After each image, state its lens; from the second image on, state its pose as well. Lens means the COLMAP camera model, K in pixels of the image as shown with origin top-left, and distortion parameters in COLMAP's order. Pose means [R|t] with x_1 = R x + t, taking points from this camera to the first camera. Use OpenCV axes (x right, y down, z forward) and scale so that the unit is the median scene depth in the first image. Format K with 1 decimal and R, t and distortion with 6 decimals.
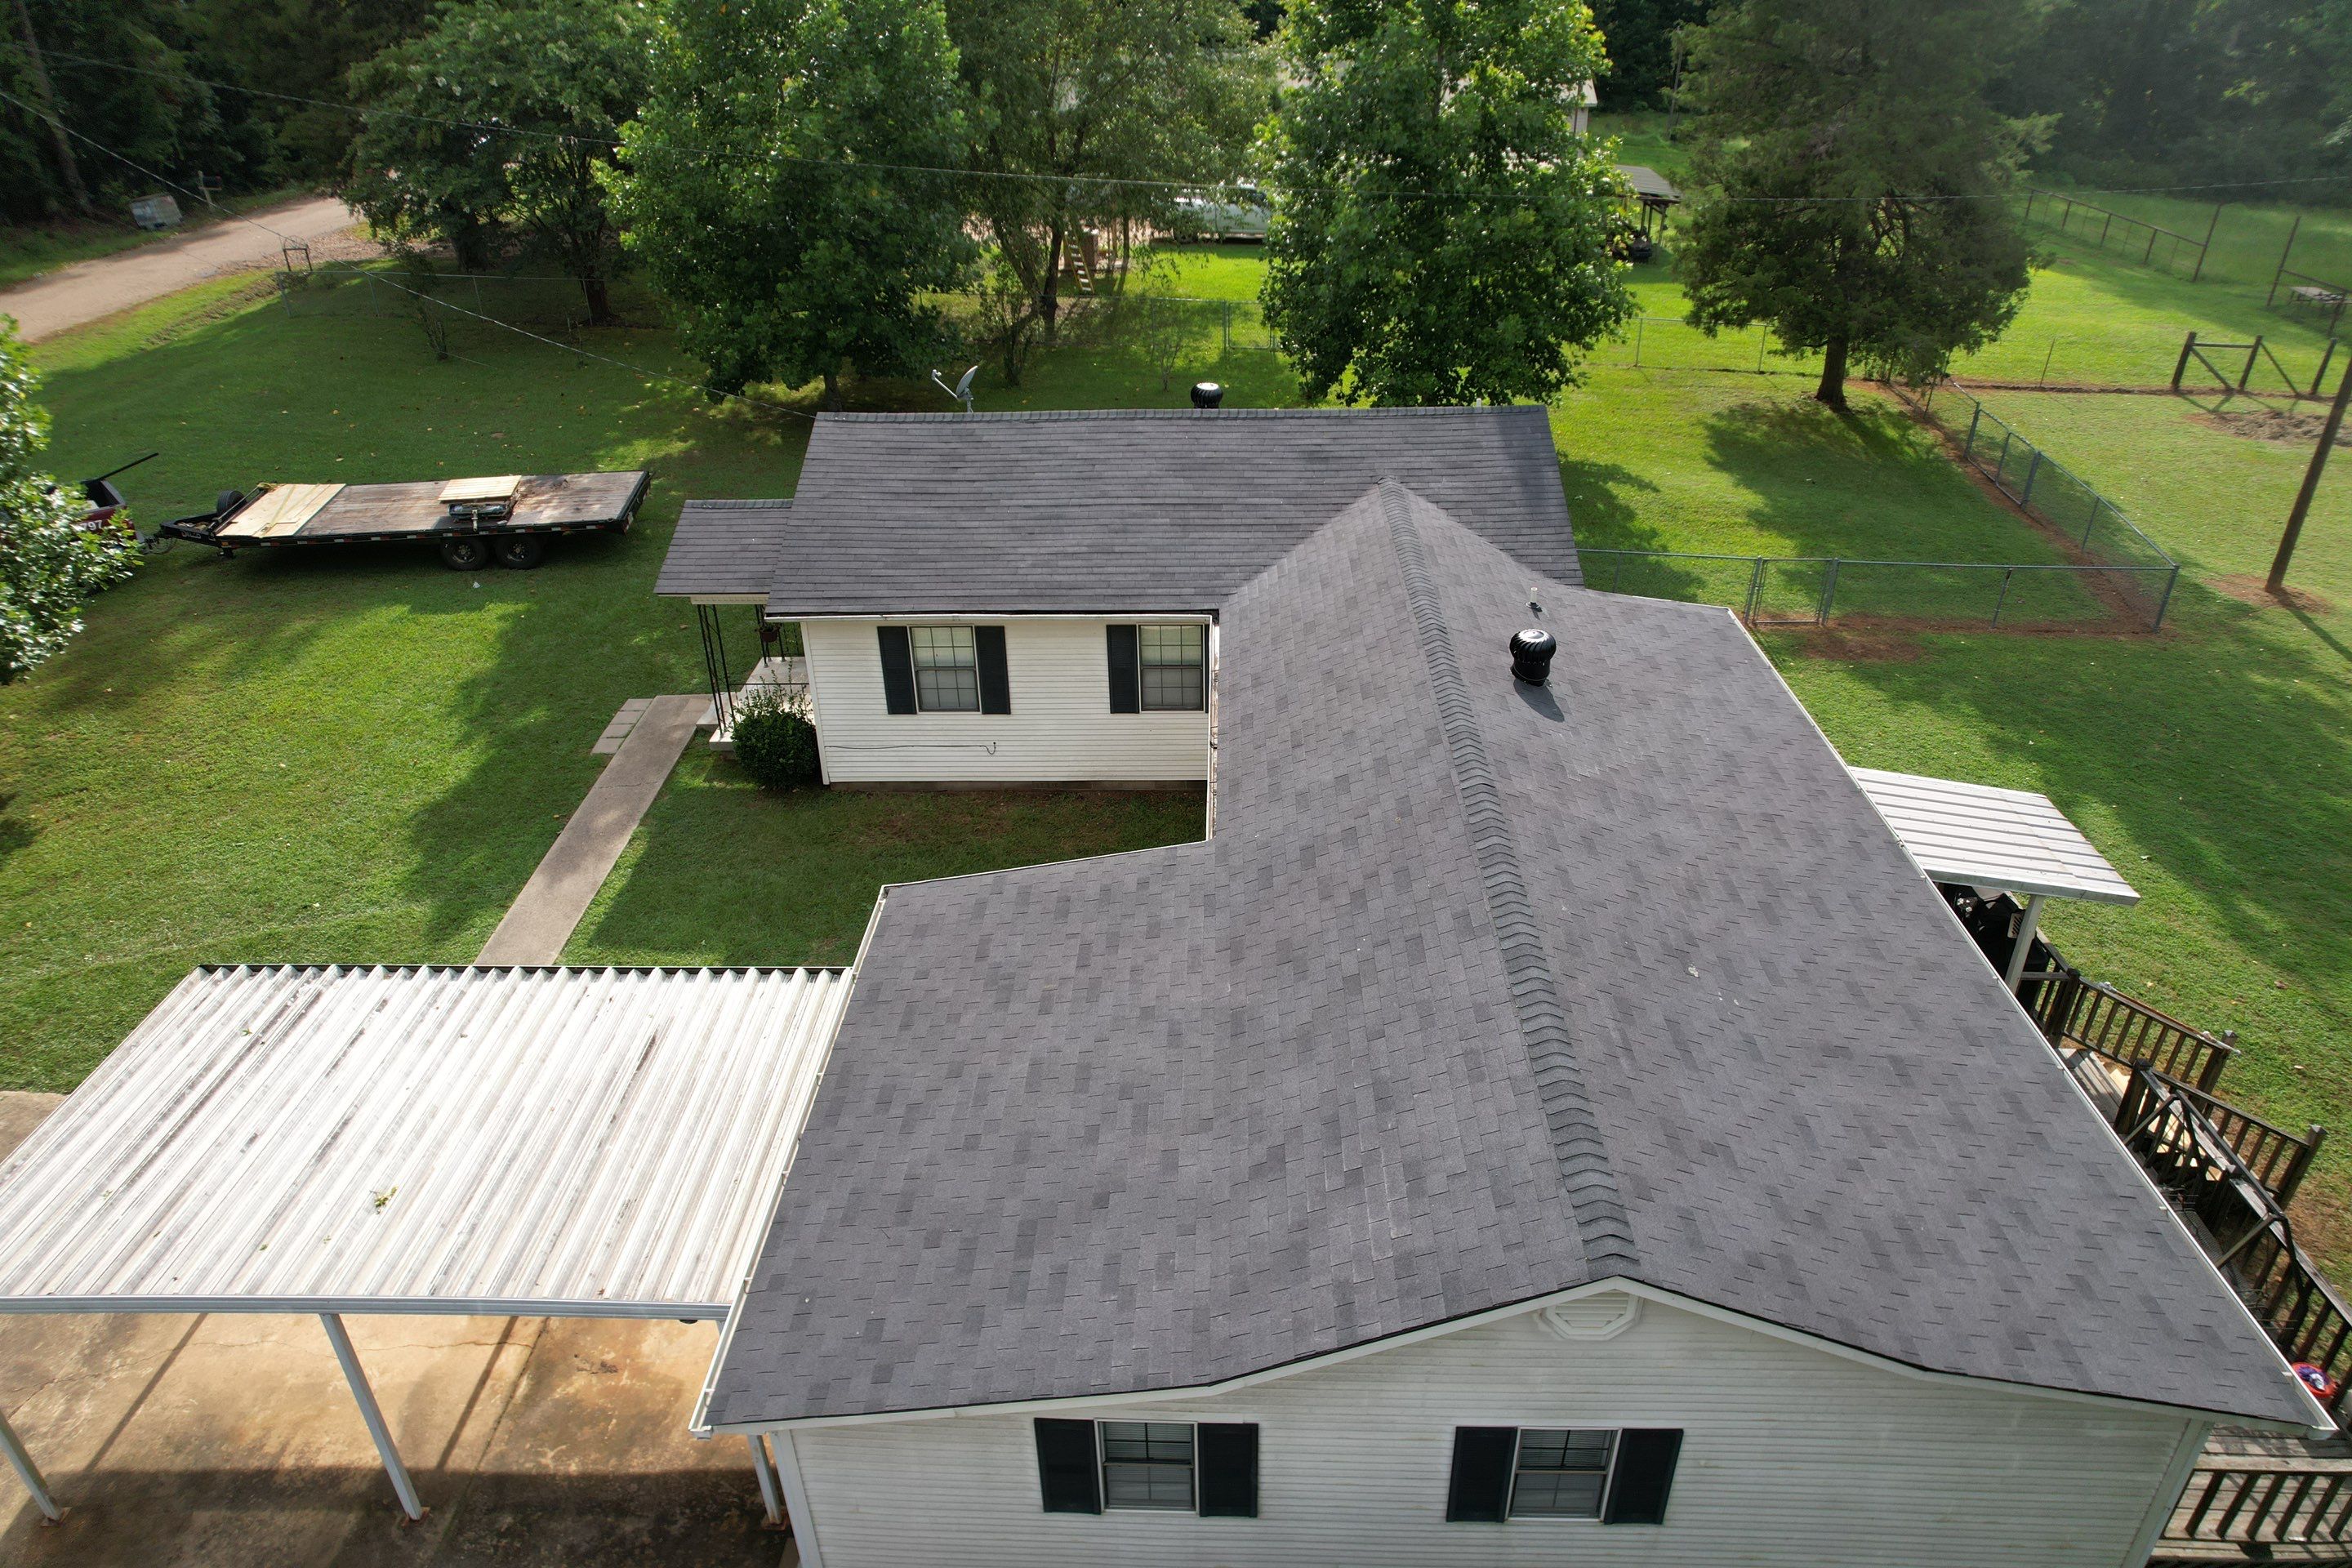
lens RADIAL K [[1494.8, 0, 1190.9], [0, 1494.8, 763.8], [0, 0, 1]] dist [-0.038280, 0.016060]
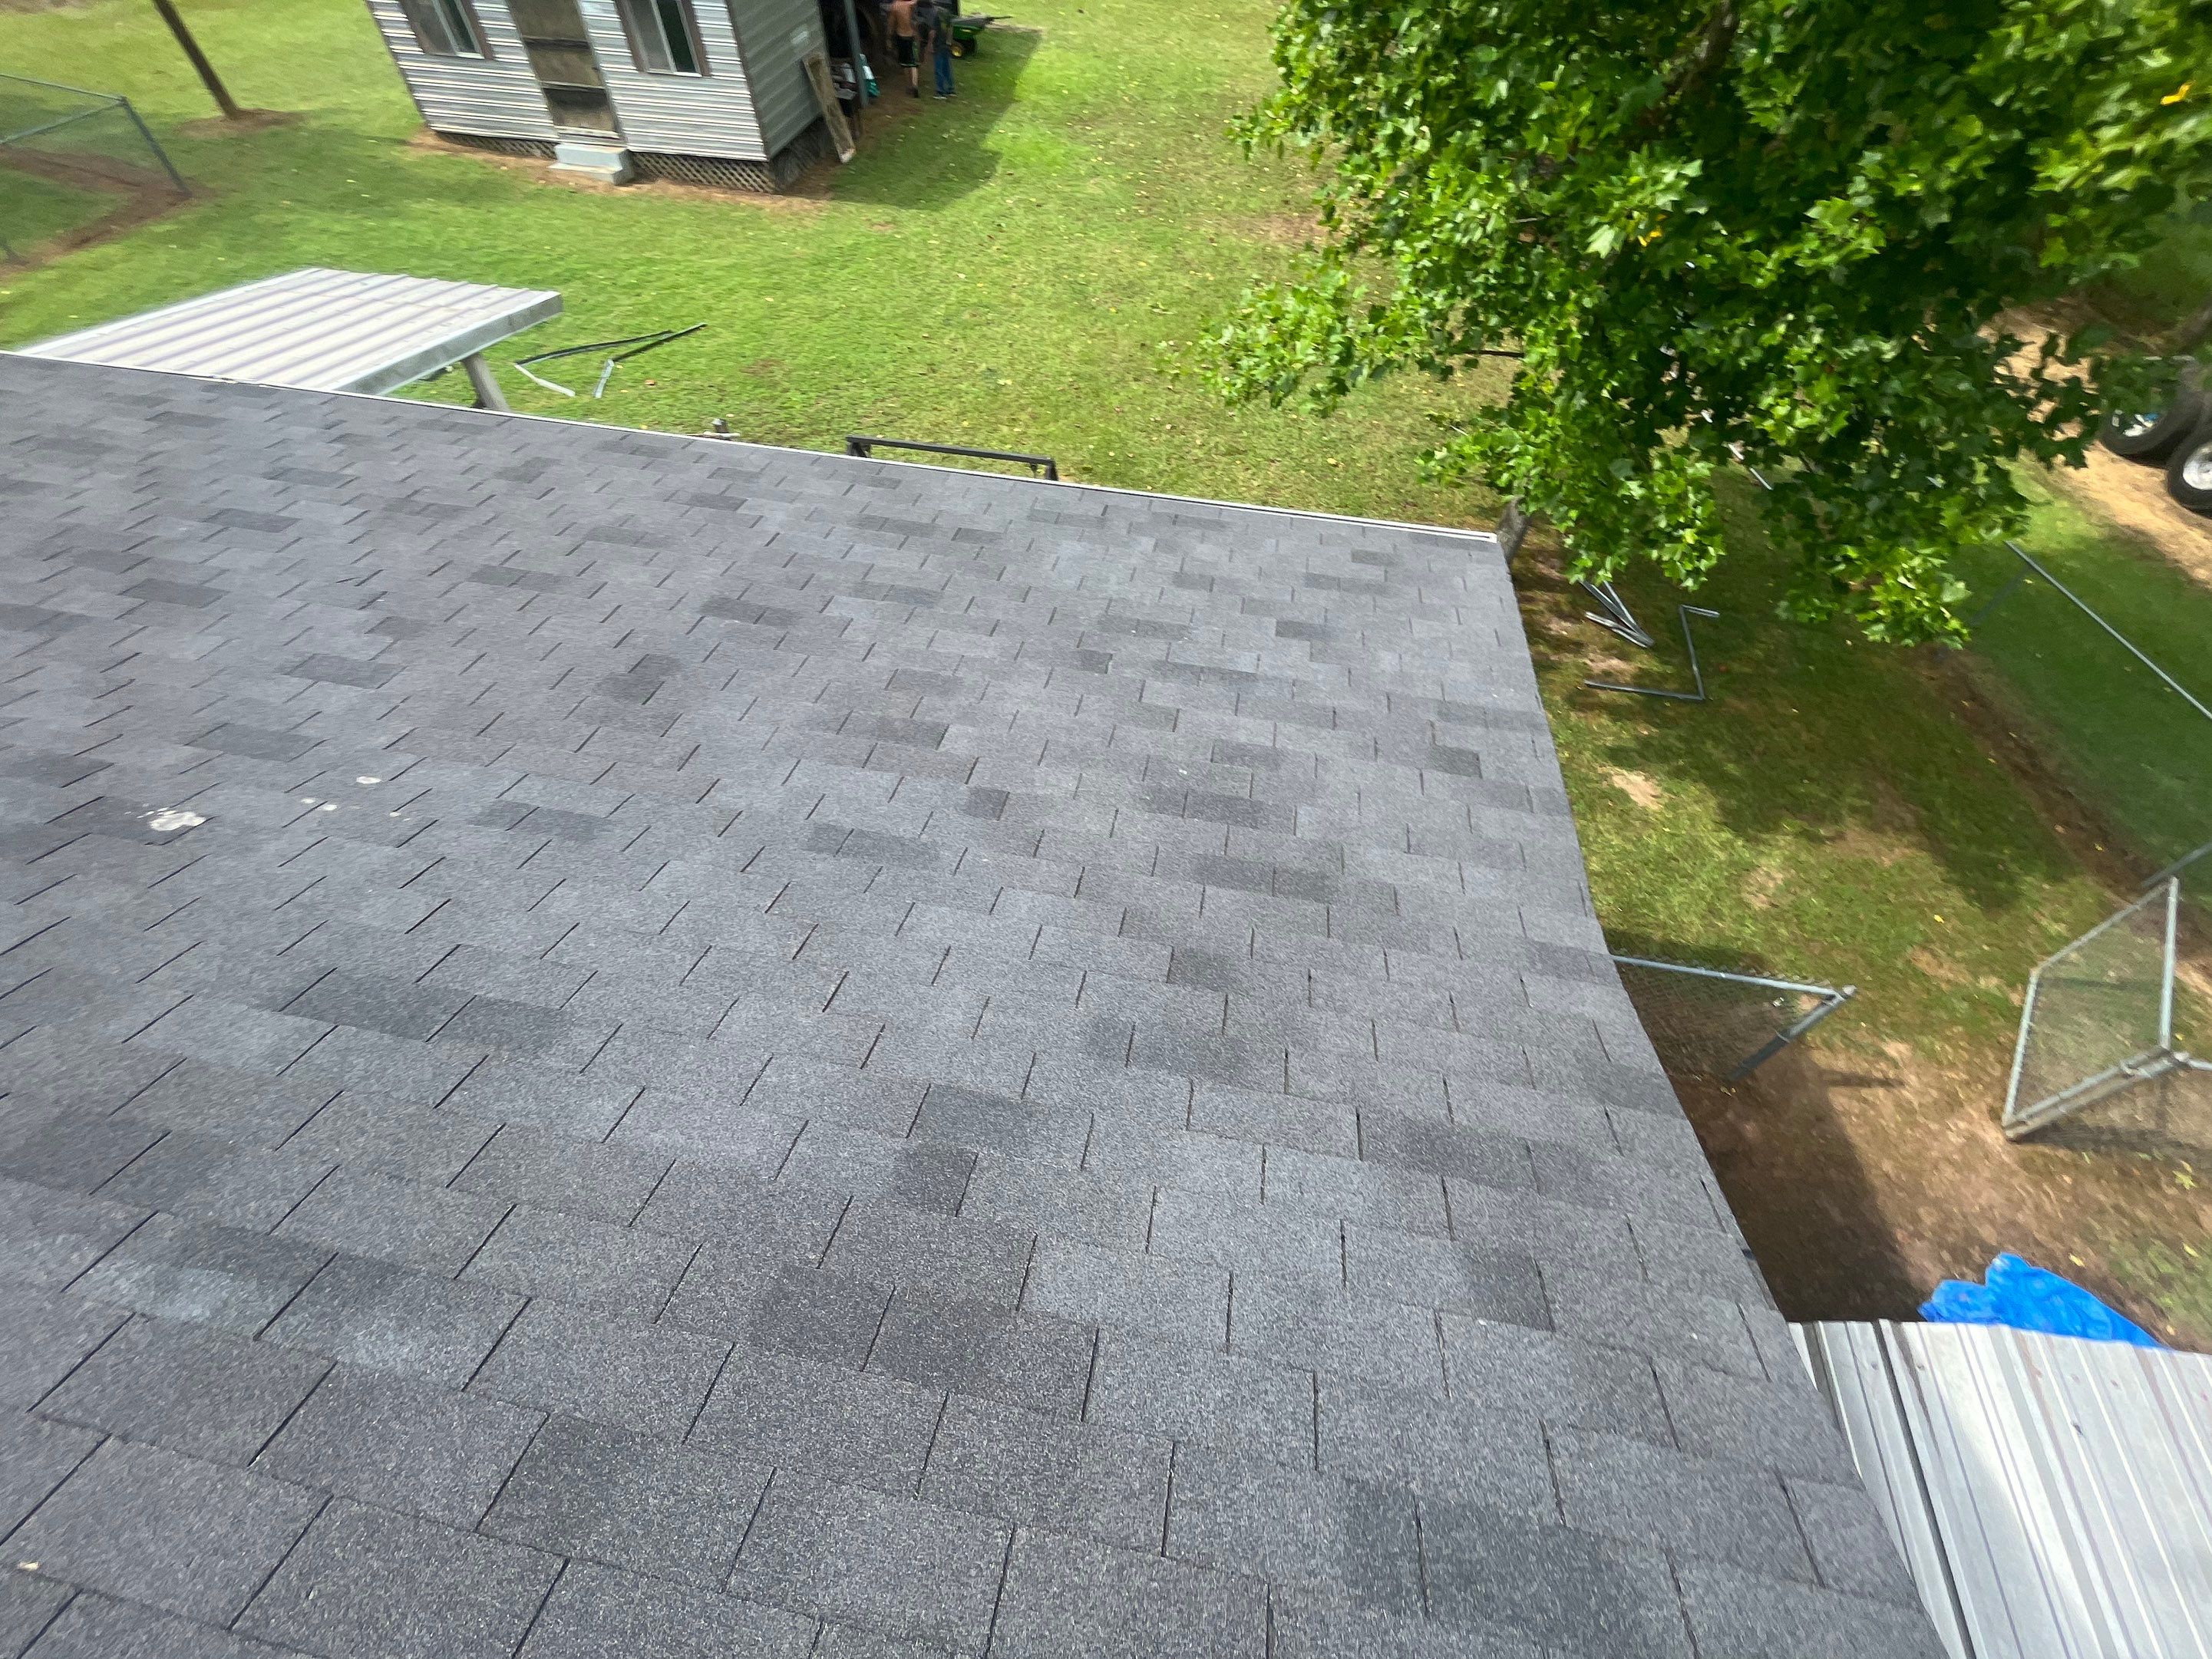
lens RADIAL K [[895.7, 0, 1105.1], [0, 895.7, 831.8], [0, 0, 1]] dist [-0.000750, -0.000735]
pose [[0.165461, -0.780157, 0.603305, 0.150329], [0.463406, 0.601501, 0.650731, 0.064386], [-0.870562, 0.171904, 0.461055, 0.437870]]
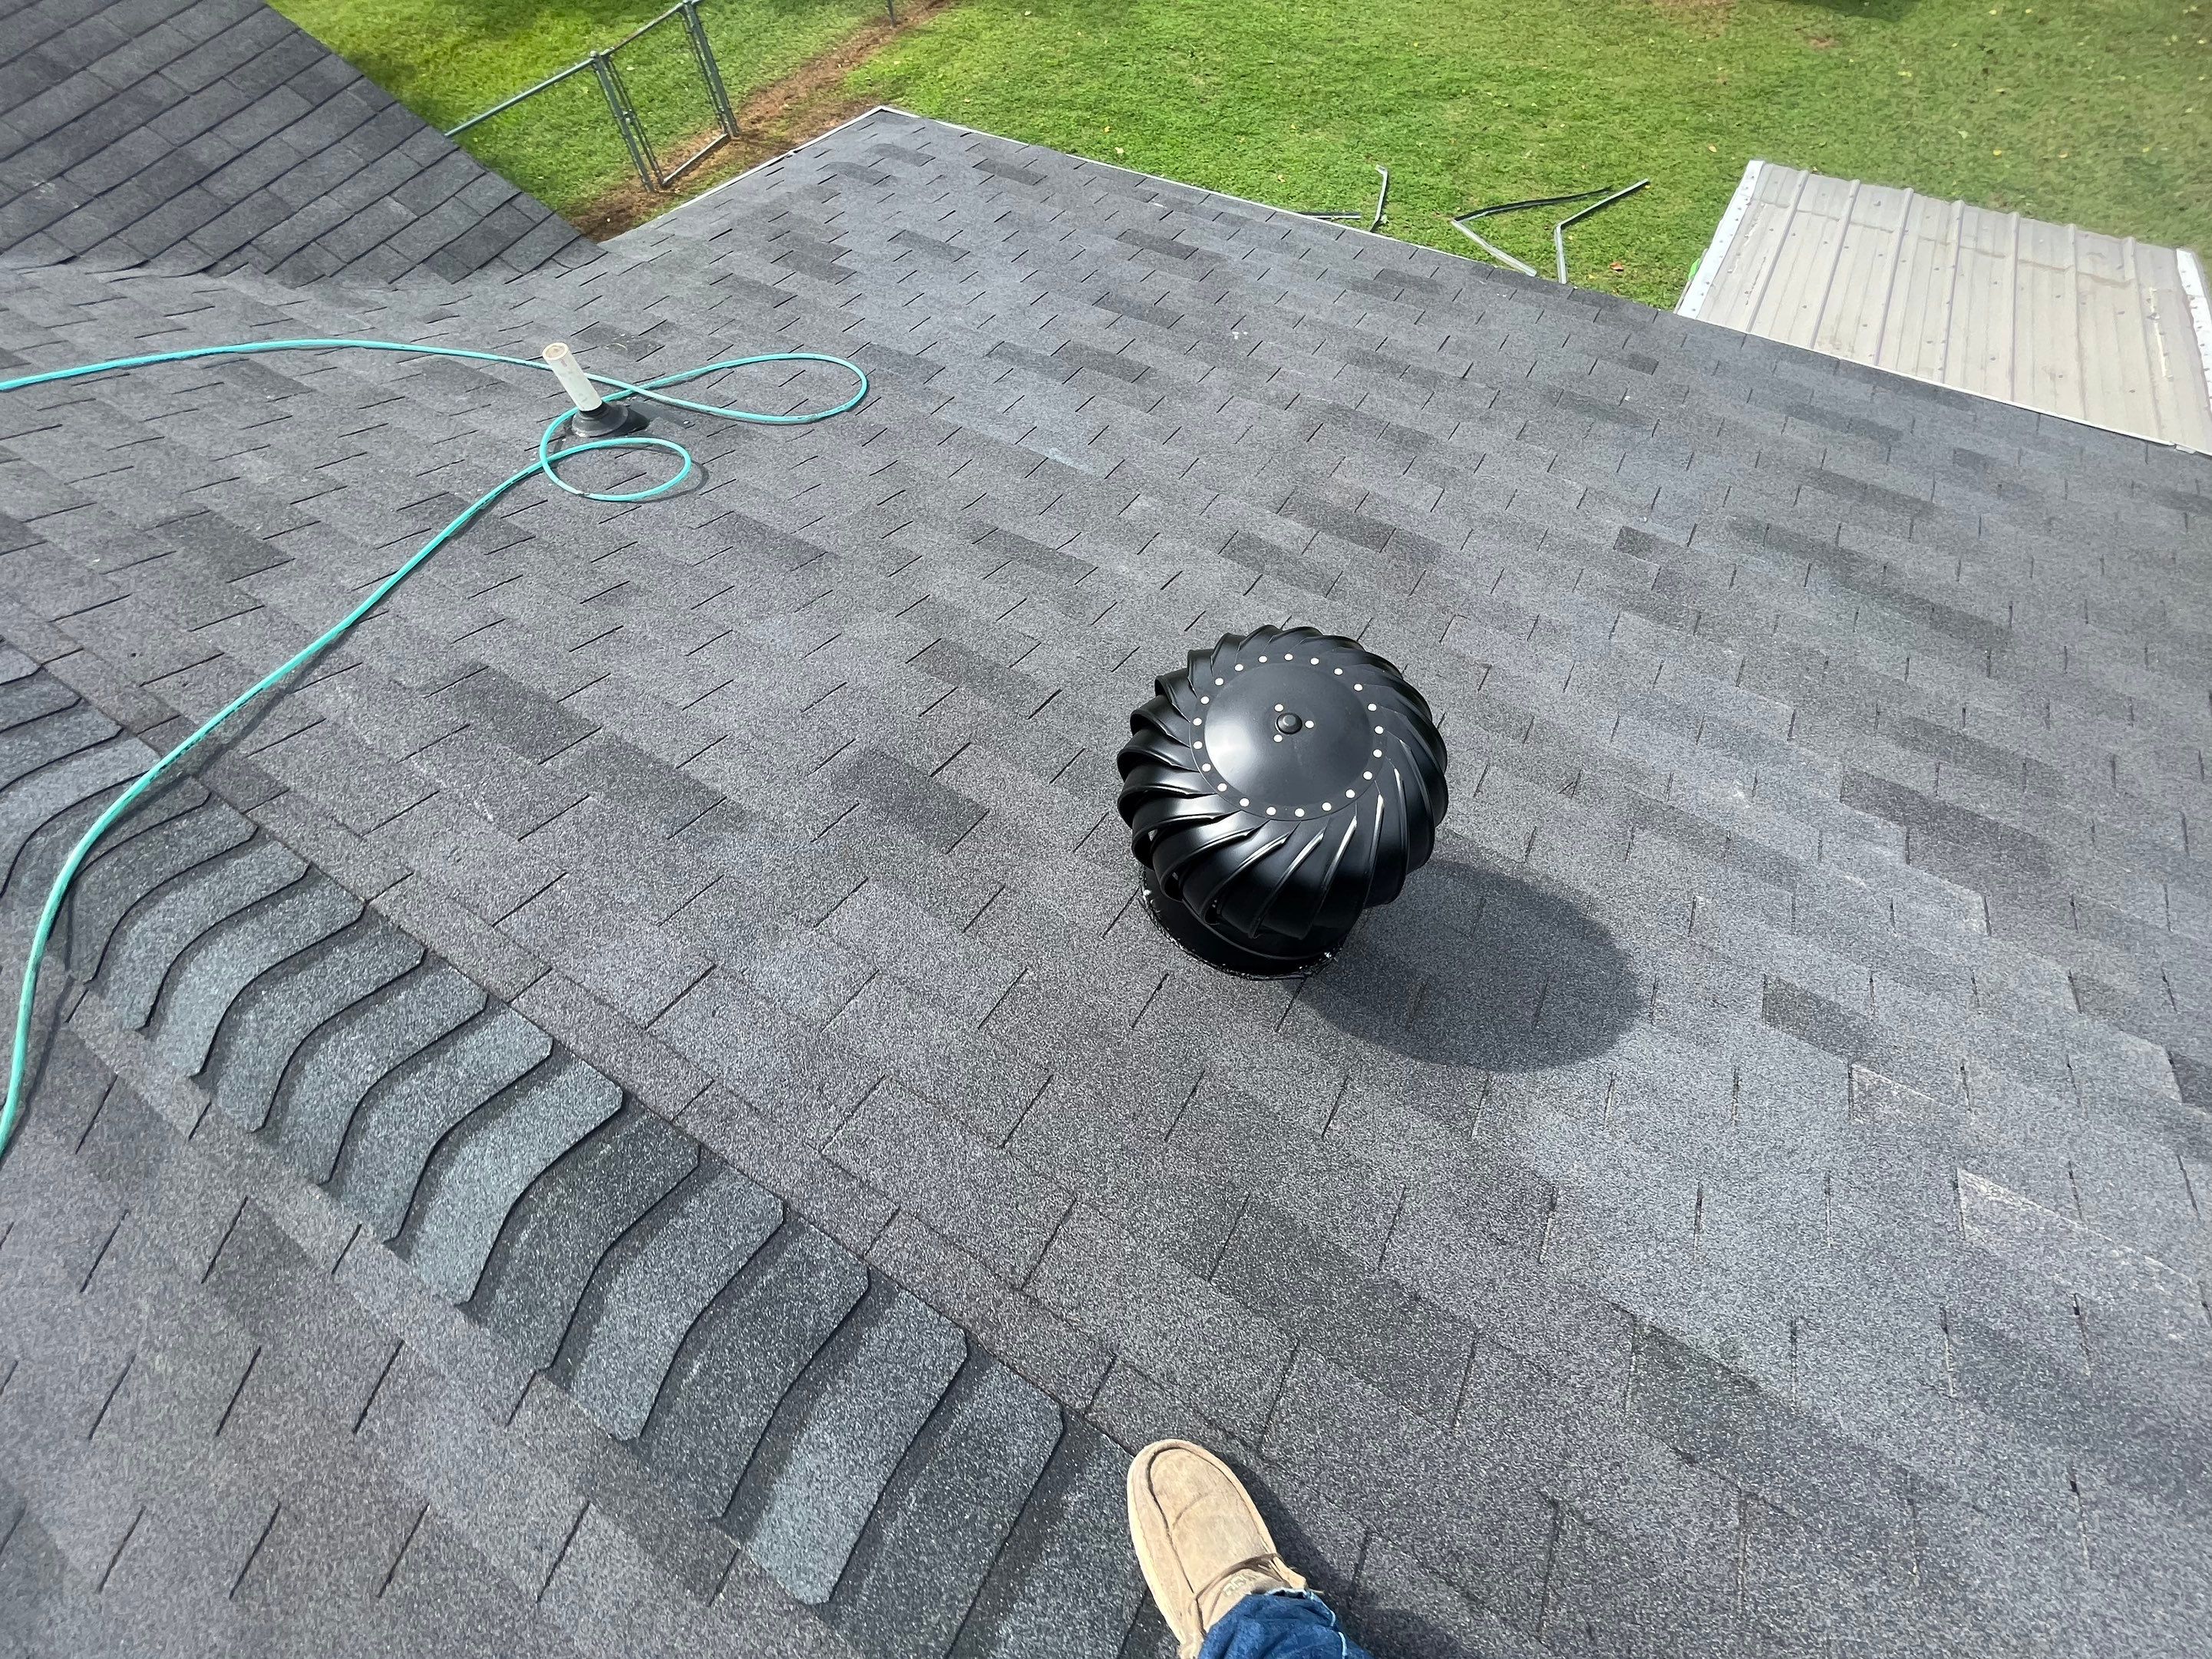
lens RADIAL K [[895.7, 0, 1116.4], [0, 895.7, 829.5], [0, 0, 1]] dist [-0.000750, -0.000735]
pose [[0.490736, -0.780359, 0.387579, 0.147676], [0.464207, 0.610596, 0.641626, -0.109738], [-0.737353, -0.134952, 0.661890, 0.761270]]
